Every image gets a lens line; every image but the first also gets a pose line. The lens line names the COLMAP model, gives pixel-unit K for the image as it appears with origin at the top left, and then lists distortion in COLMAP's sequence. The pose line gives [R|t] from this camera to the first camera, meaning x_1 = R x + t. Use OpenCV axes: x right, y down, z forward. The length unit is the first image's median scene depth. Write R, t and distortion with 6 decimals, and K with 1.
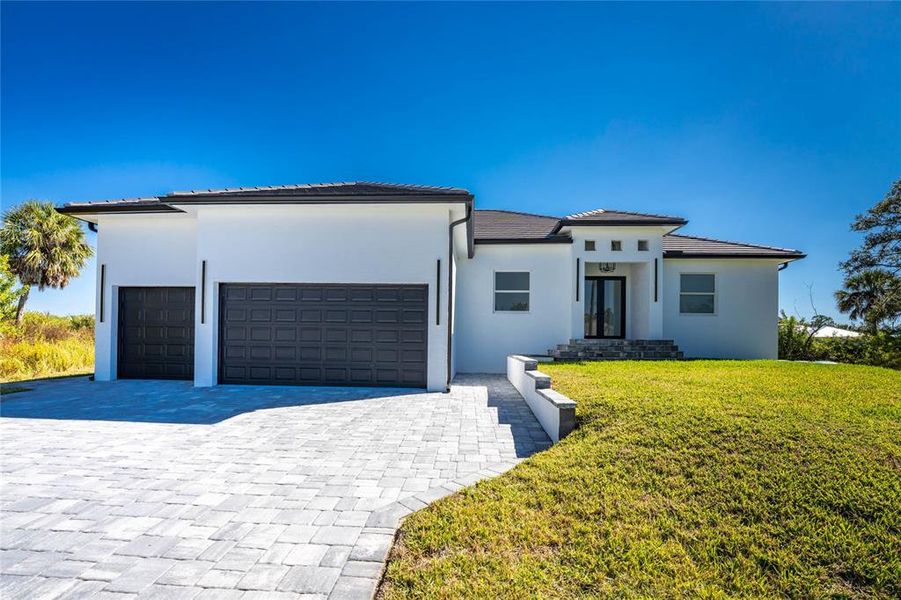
lens RADIAL K [[381.1, 0, 448.6], [0, 381.1, 335.3], [0, 0, 1]] dist [-0.013971, 0.000448]
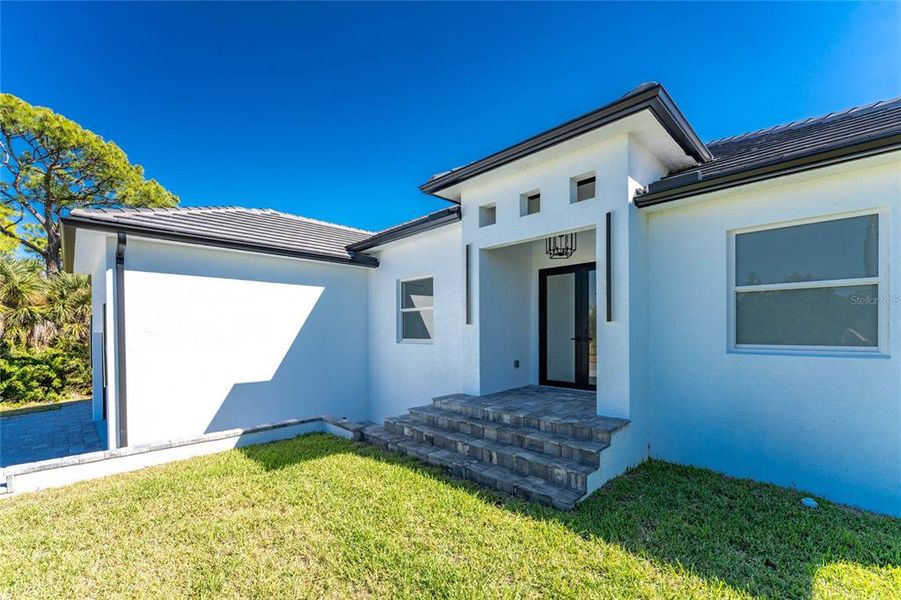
lens RADIAL K [[368.7, 0, 448.6], [0, 368.7, 329.2], [0, 0, 1]] dist [0.002478, -0.000871]
pose [[0.758853, -0.021360, -0.650911, 0.655560], [0.023556, 0.999708, -0.005343, -0.079610], [0.650835, -0.011278, 0.759135, 0.580328]]
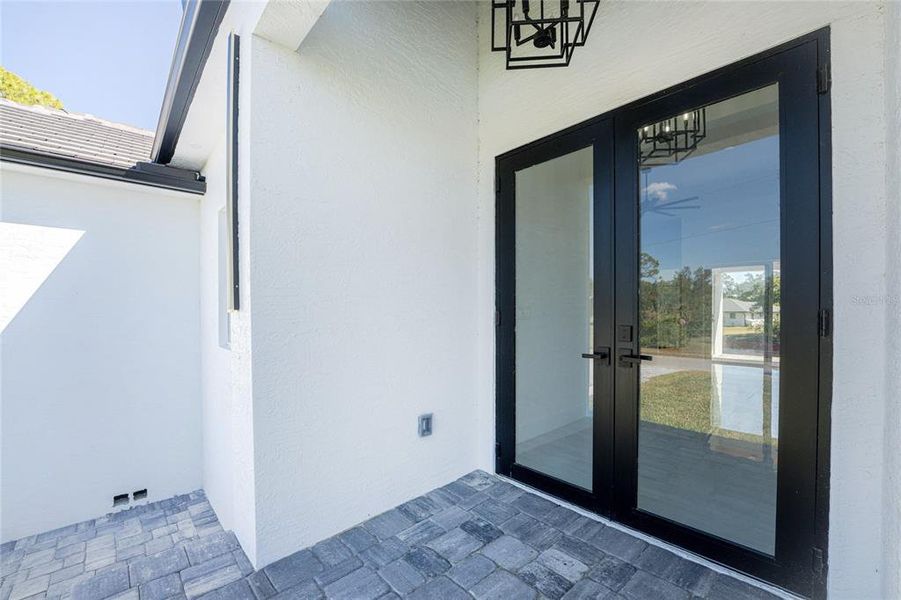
lens RADIAL K [[368.7, 0, 455.6], [0, 368.7, 309.0], [0, 0, 1]] dist [0.002478, -0.000871]
pose [[0.731173, -0.008795, -0.682135, 0.507800], [0.019906, 0.999766, 0.008447, -0.090096], [0.681902, -0.019754, 0.731177, 0.957185]]
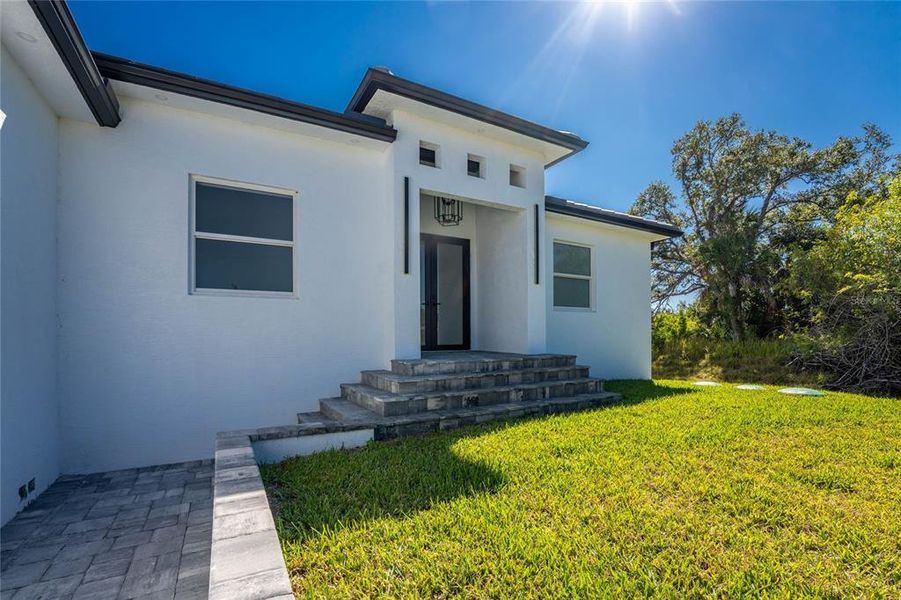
lens RADIAL K [[390.7, 0, 445.6], [0, 390.7, 335.1], [0, 0, 1]] dist [0.002195, 0.000214]
pose [[0.836319, -0.018246, 0.547940, 0.123194], [0.007248, 0.999727, 0.022228, -0.027155], [-0.548195, -0.014618, 0.836223, 0.586474]]
